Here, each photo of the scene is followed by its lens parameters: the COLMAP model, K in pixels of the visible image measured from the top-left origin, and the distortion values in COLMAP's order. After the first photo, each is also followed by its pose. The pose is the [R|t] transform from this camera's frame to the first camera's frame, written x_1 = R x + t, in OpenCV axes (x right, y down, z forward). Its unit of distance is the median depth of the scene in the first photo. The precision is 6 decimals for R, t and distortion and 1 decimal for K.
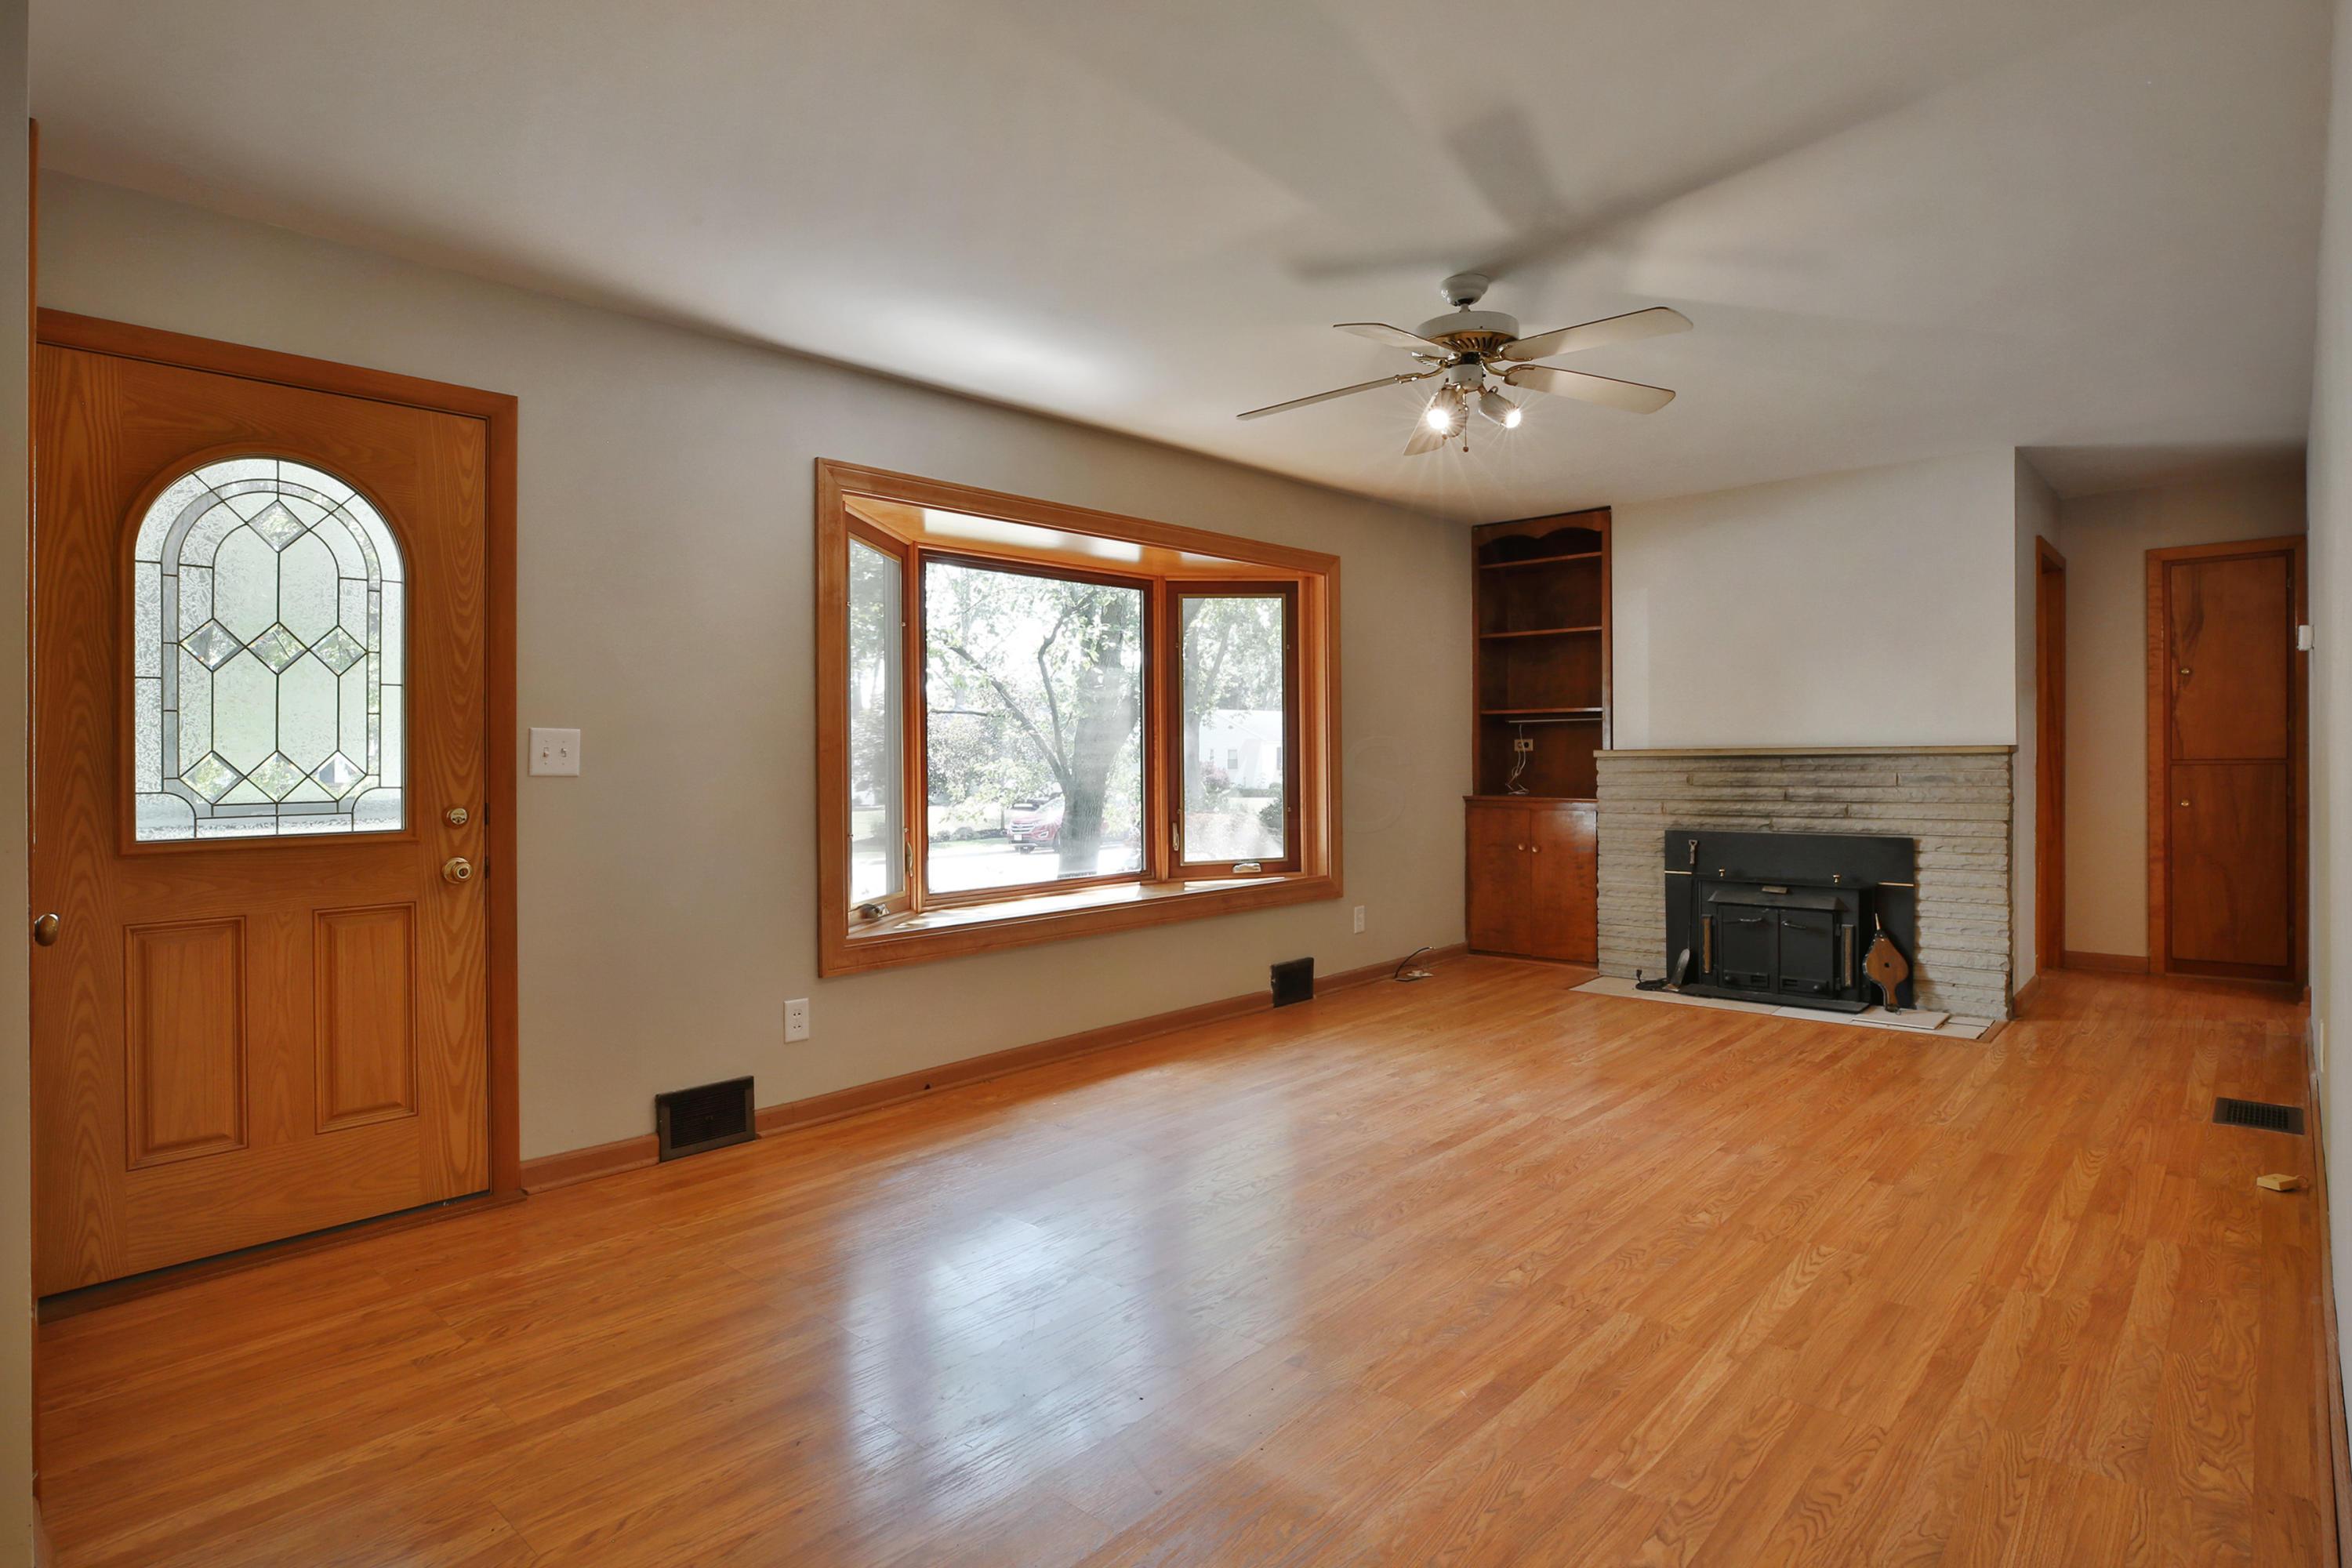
lens RADIAL K [[1174.9, 0, 1214.9], [0, 1174.9, 728.1], [0, 0, 1]] dist [-0.030793, 0.000837]
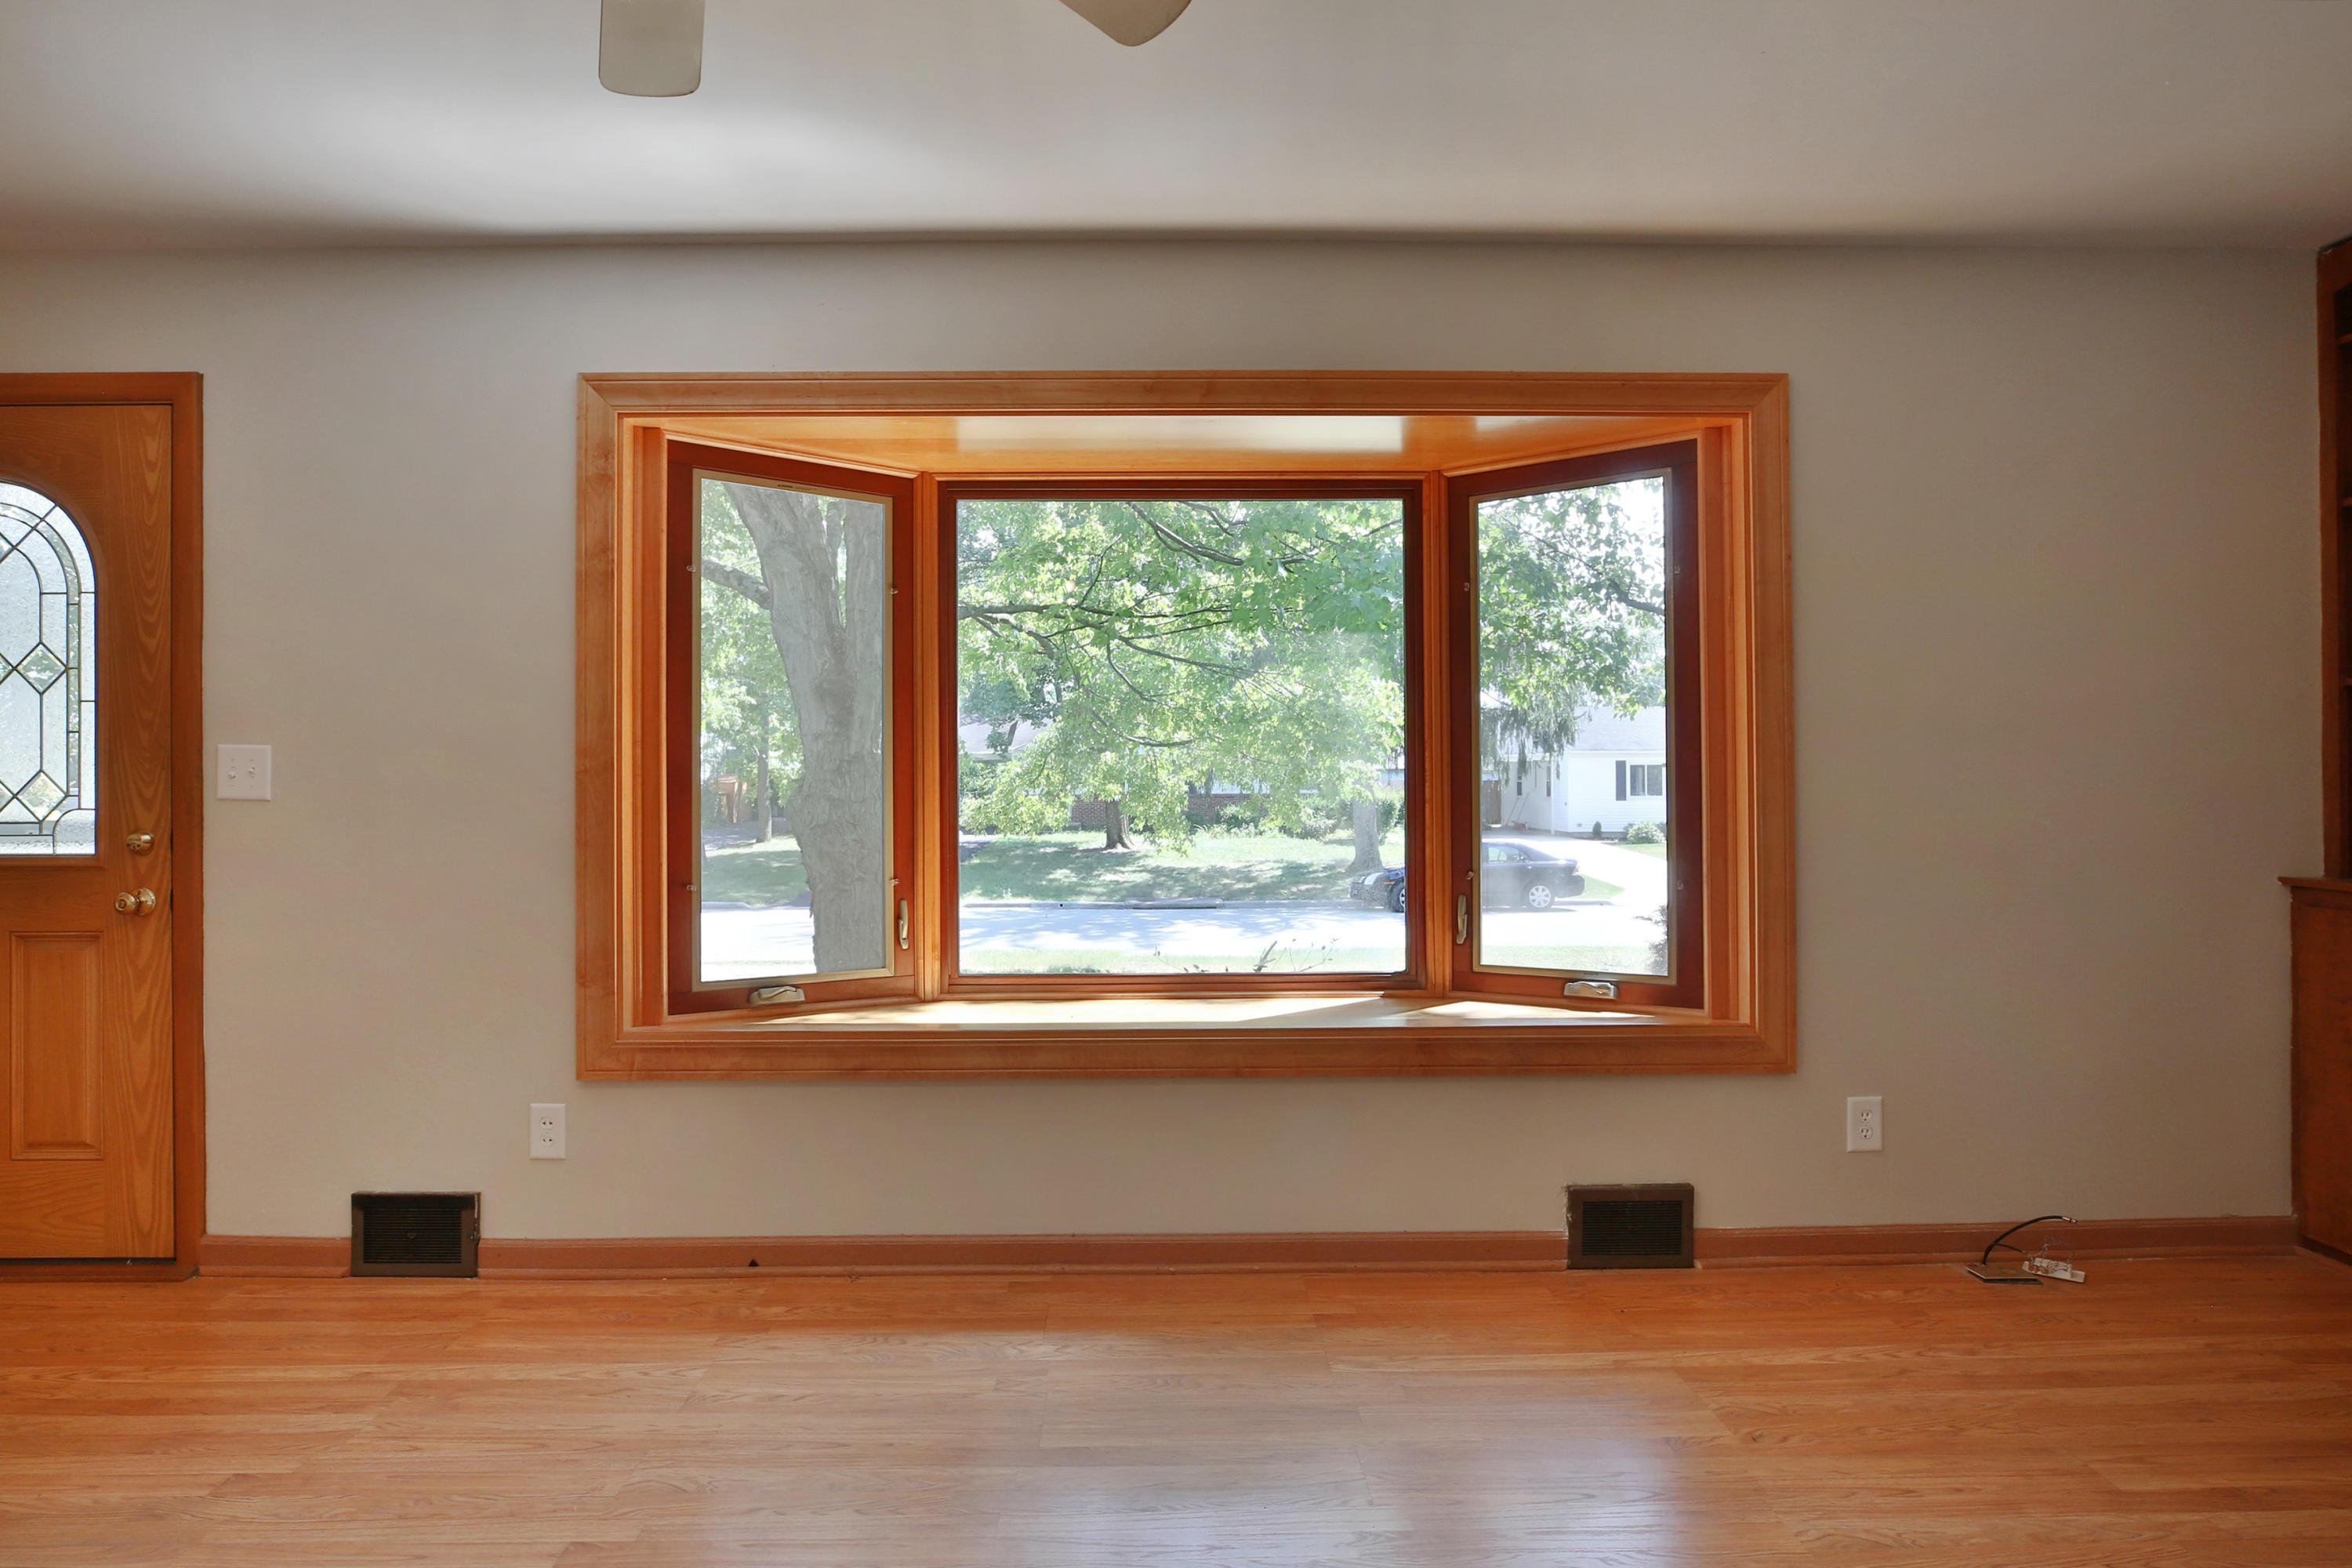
lens RADIAL K [[1270.3, 0, 1173.5], [0, 1270.3, 745.6], [0, 0, 1]] dist [-0.042834, 0.015536]
pose [[0.687232, -0.010694, -0.726360, 0.623672], [0.013920, 0.999902, -0.001551, 0.012676], [0.726305, -0.009045, 0.687313, 0.920986]]
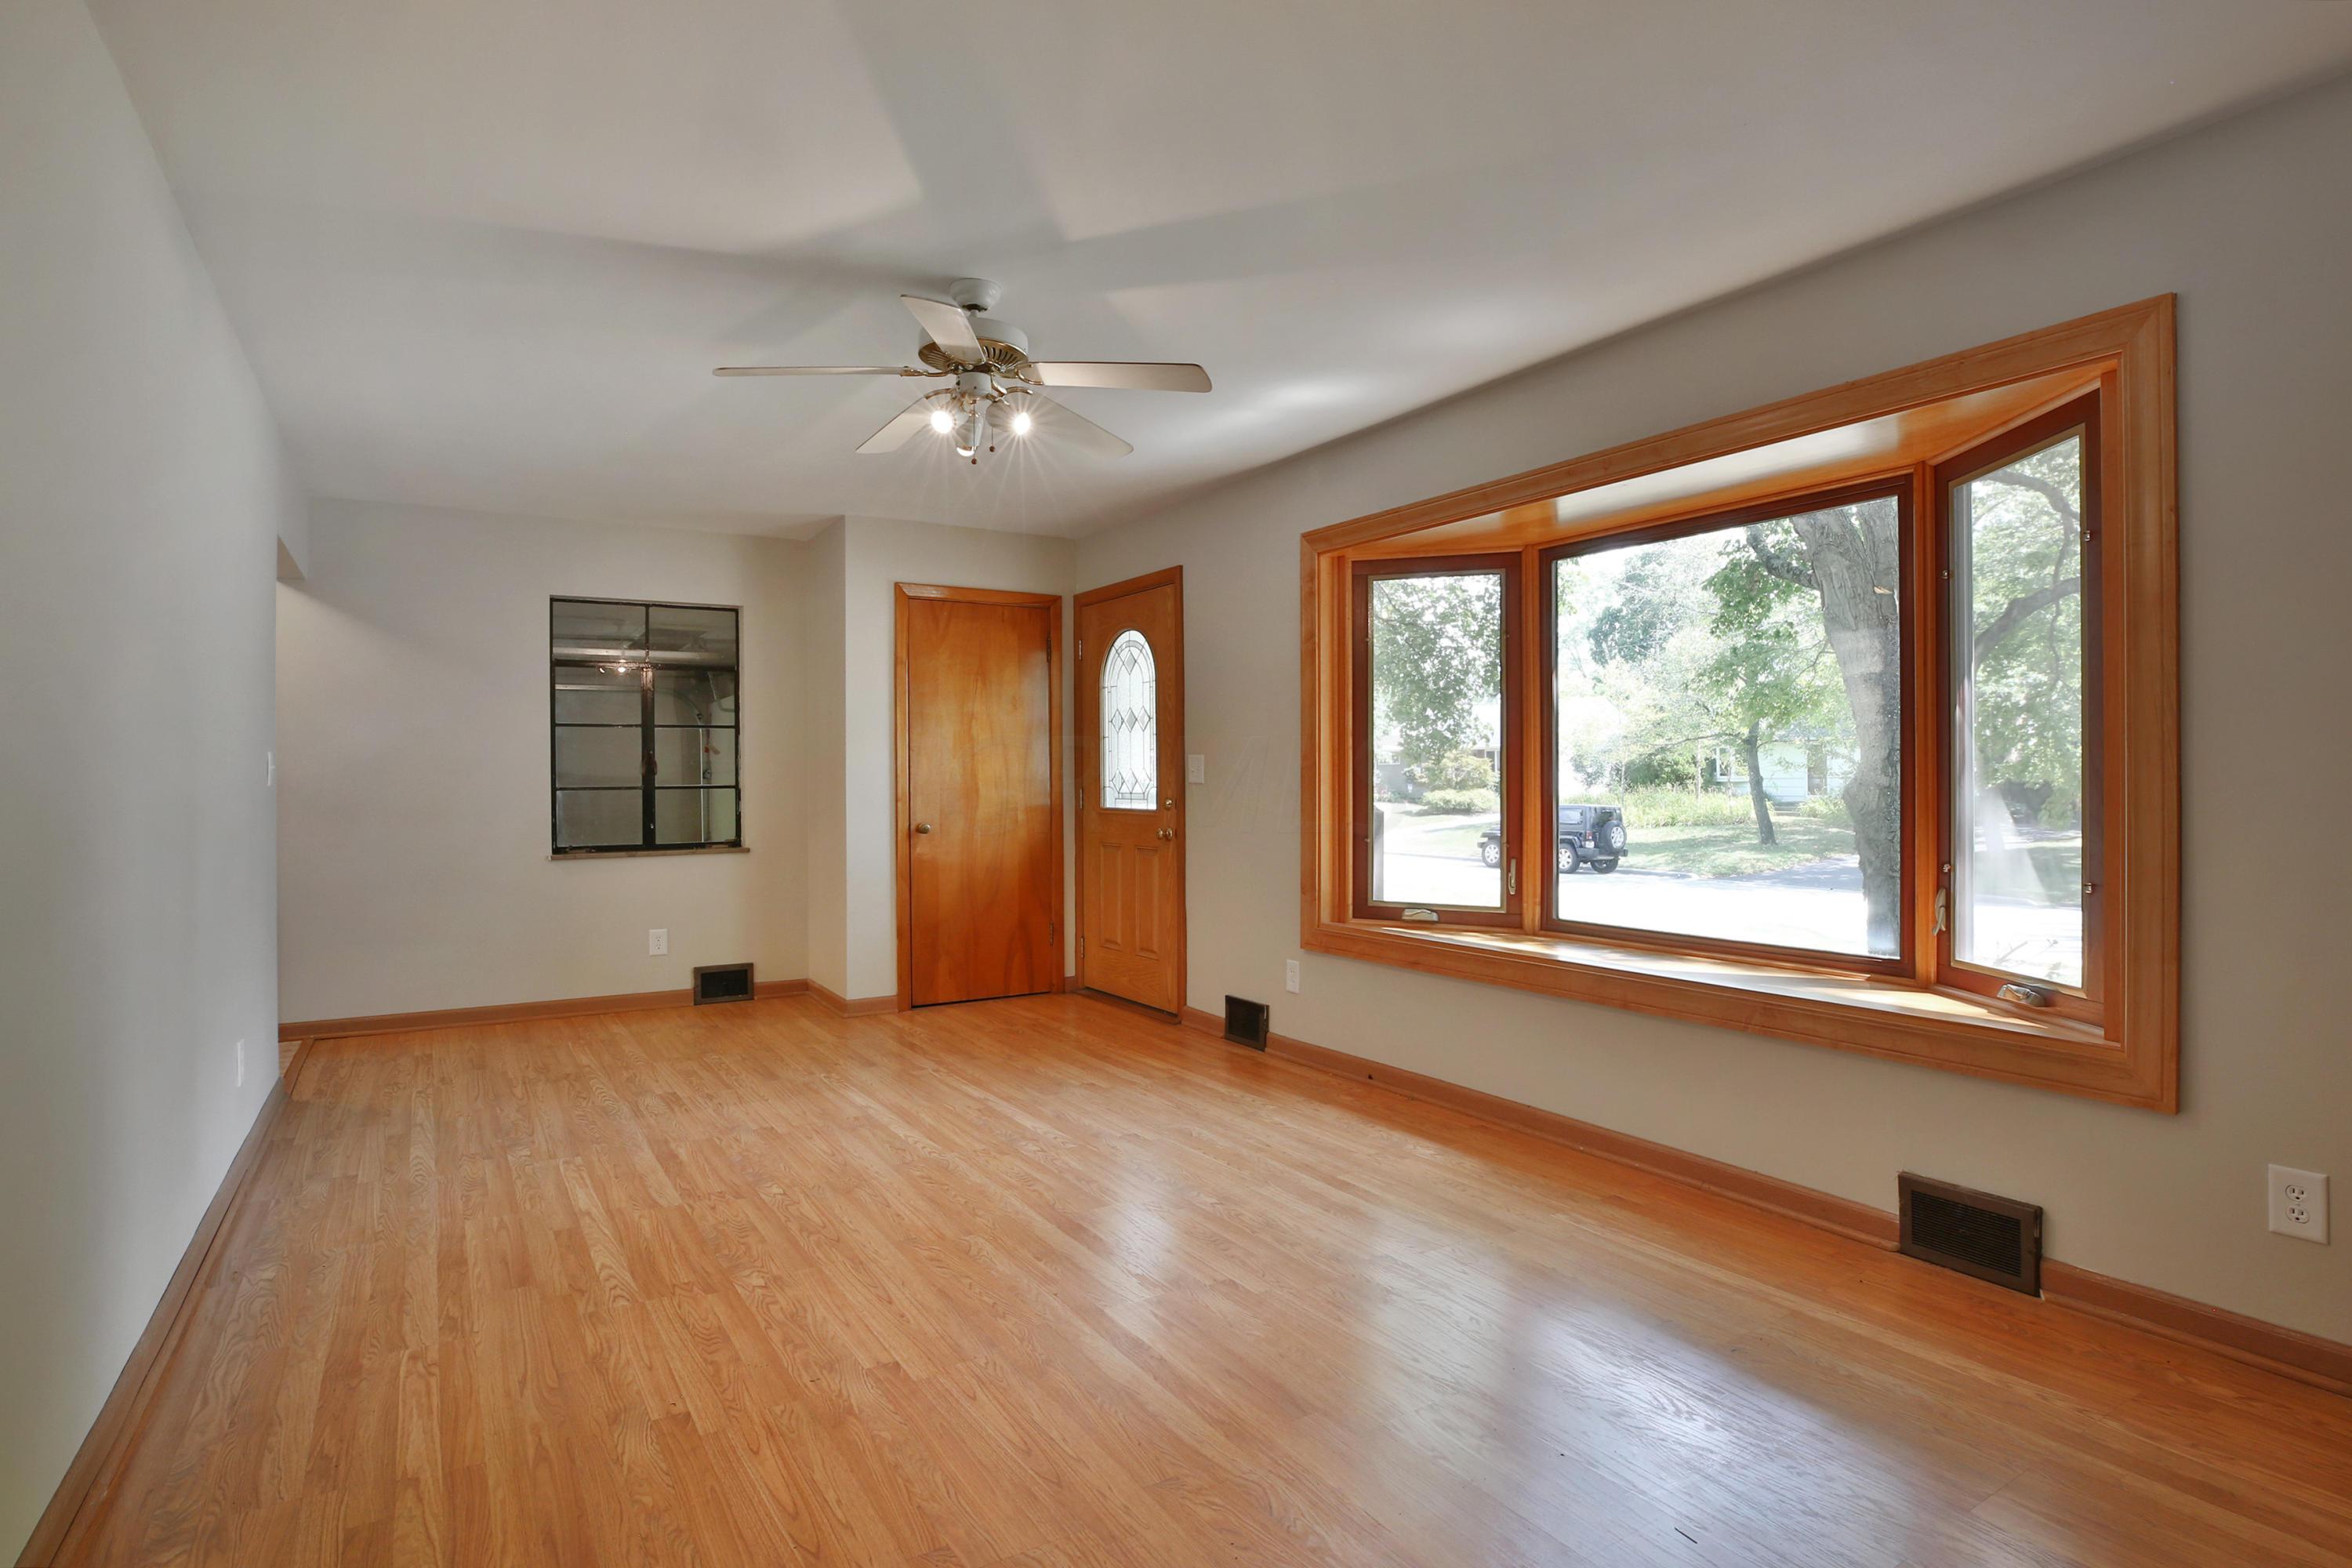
lens RADIAL K [[1269.7, 0, 1169.9], [0, 1269.7, 709.1], [0, 0, 1]] dist [-0.041216, 0.001659]
pose [[-0.292231, -0.035558, -0.955686, 1.273143], [0.031879, 0.998391, -0.046895, 0.021021], [0.955816, -0.044170, -0.290627, 1.596558]]
